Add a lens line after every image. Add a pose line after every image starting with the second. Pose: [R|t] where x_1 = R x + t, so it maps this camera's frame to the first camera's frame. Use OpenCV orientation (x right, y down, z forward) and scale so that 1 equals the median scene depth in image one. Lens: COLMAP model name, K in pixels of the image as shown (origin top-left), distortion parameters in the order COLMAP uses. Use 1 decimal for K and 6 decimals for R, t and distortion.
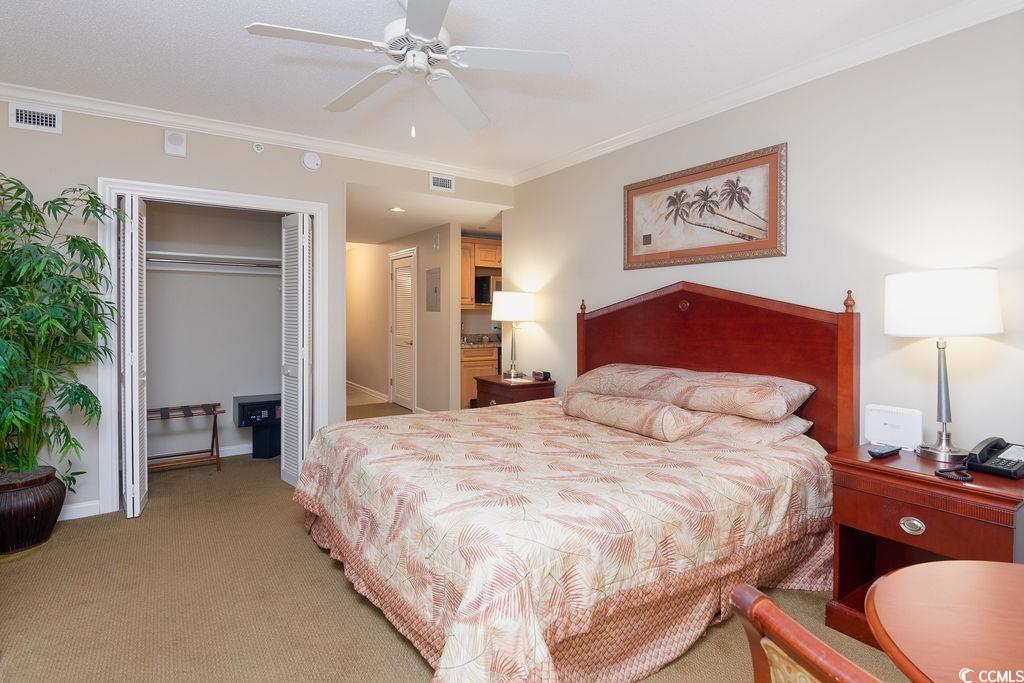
lens RADIAL K [[515.5, 0, 512.9], [0, 515.5, 316.9], [0, 0, 1]] dist [-0.014943, -0.000057]
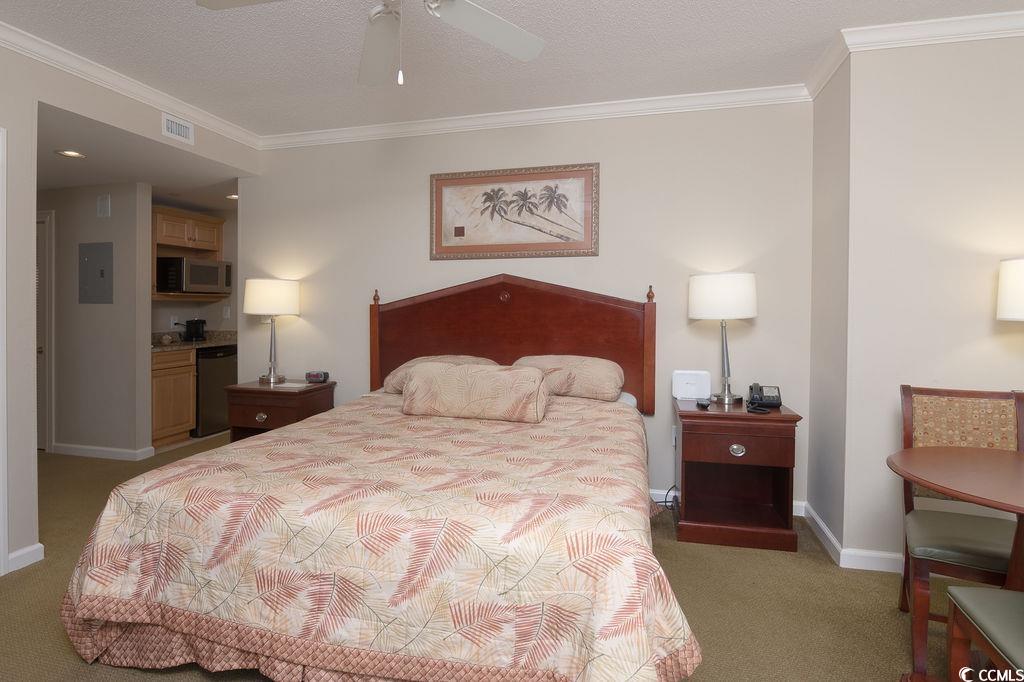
lens RADIAL K [[517.6, 0, 512.8], [0, 517.6, 310.8], [0, 0, 1]] dist [-0.015951, -0.000332]
pose [[0.754408, -0.015332, 0.656227, -0.378168], [0.010934, 0.999882, 0.010791, -0.004428], [-0.656315, -0.000966, 0.754487, 0.184684]]
